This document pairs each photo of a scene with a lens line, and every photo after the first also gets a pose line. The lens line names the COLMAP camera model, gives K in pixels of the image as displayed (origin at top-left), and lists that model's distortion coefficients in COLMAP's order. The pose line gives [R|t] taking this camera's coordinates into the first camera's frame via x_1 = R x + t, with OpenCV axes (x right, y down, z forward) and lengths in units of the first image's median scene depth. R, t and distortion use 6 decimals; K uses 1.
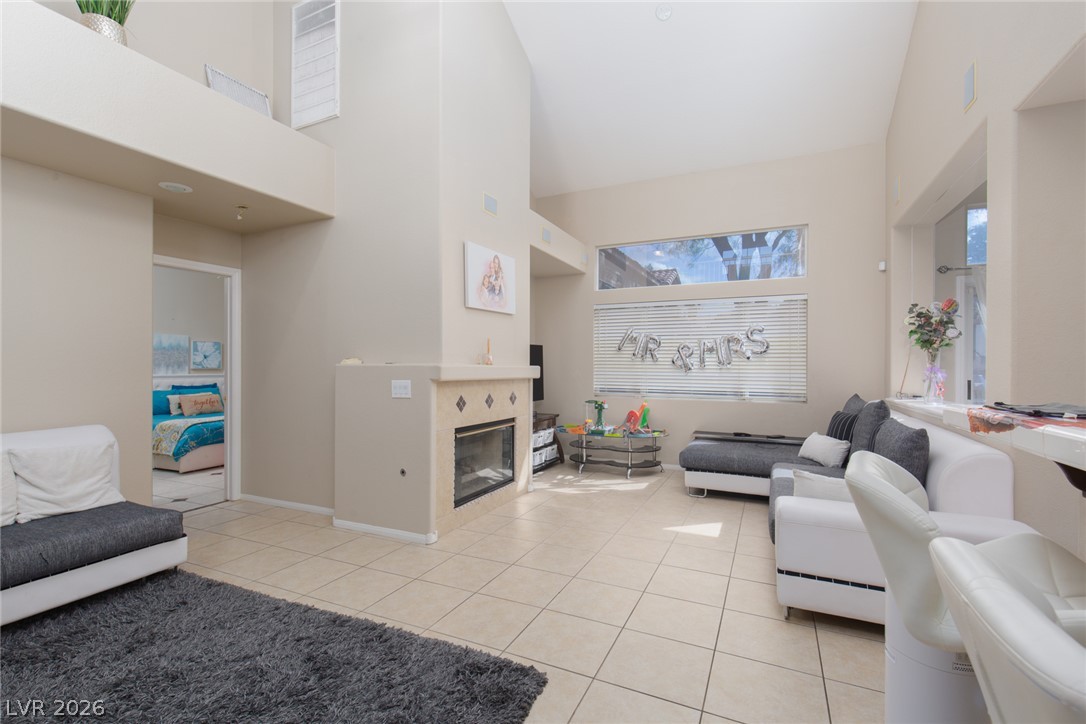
lens RADIAL K [[485.8, 0, 545.0], [0, 485.8, 363.4], [0, 0, 1]] dist [0.007417, -0.001932]
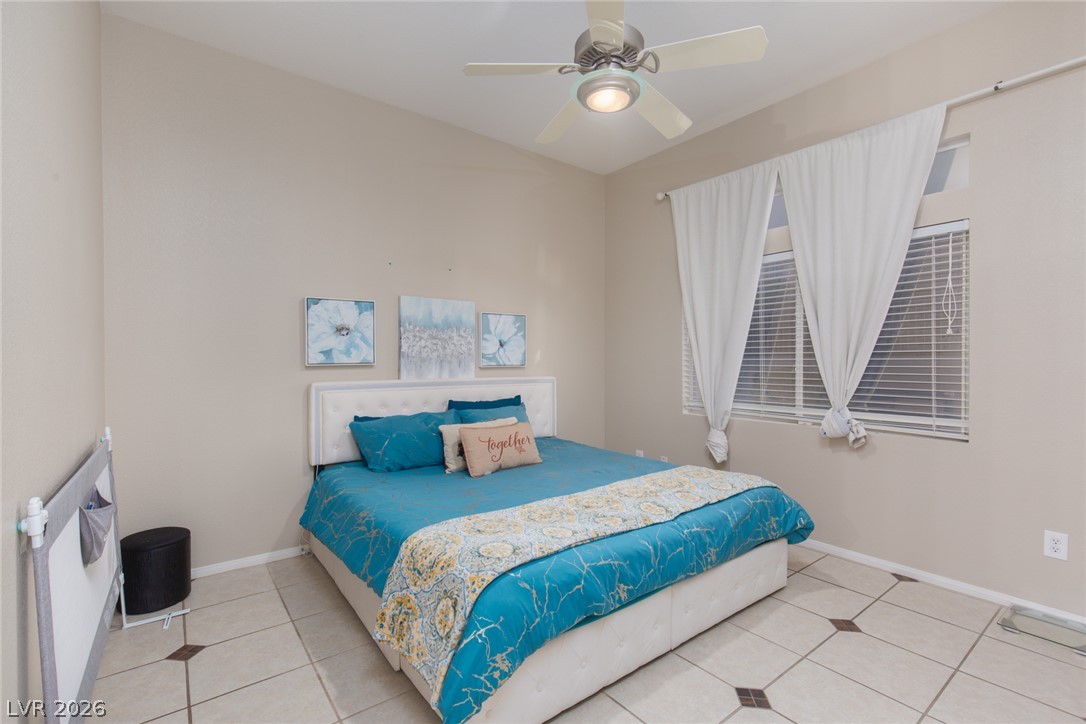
lens RADIAL K [[485.8, 0, 542.0], [0, 485.8, 361.6], [0, 0, 1]] dist [0.007417, -0.001932]
pose [[0.886232, -0.000371, -0.463241, -0.448663], [0.003301, 0.999979, 0.005514, 0.002671], [0.463230, -0.006416, 0.886215, 0.601560]]
